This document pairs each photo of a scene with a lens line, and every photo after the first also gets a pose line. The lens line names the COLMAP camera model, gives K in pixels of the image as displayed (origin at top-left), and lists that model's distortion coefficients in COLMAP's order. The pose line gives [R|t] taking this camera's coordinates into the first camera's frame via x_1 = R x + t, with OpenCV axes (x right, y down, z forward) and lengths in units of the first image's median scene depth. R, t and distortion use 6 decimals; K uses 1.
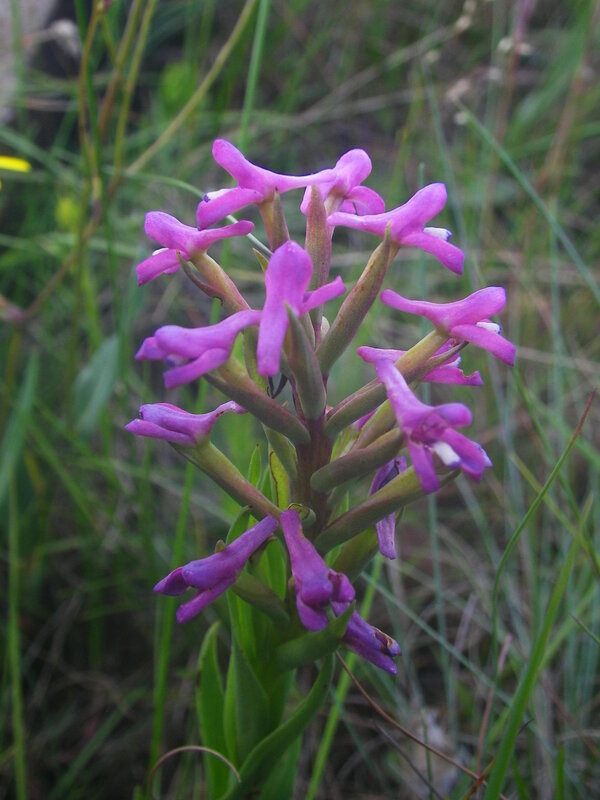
lens RADIAL K [[782.1, 0, 301.2], [0, 782.1, 401.3], [0, 0, 1]] dist [0.037536, 0.000000]
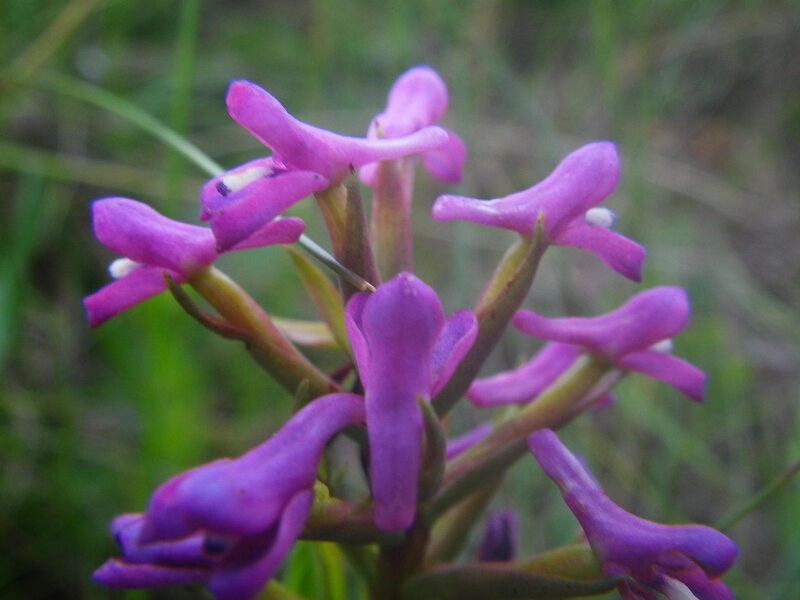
lens RADIAL K [[782.1, 0, 397.2], [0, 782.1, 297.0], [0, 0, 1]] dist [0.037536, 0.000000]
pose [[0.962611, -0.098669, 0.252277, -0.144684], [0.082125, 0.993772, 0.075317, -0.207714], [-0.258137, -0.051783, 0.964719, 0.421153]]
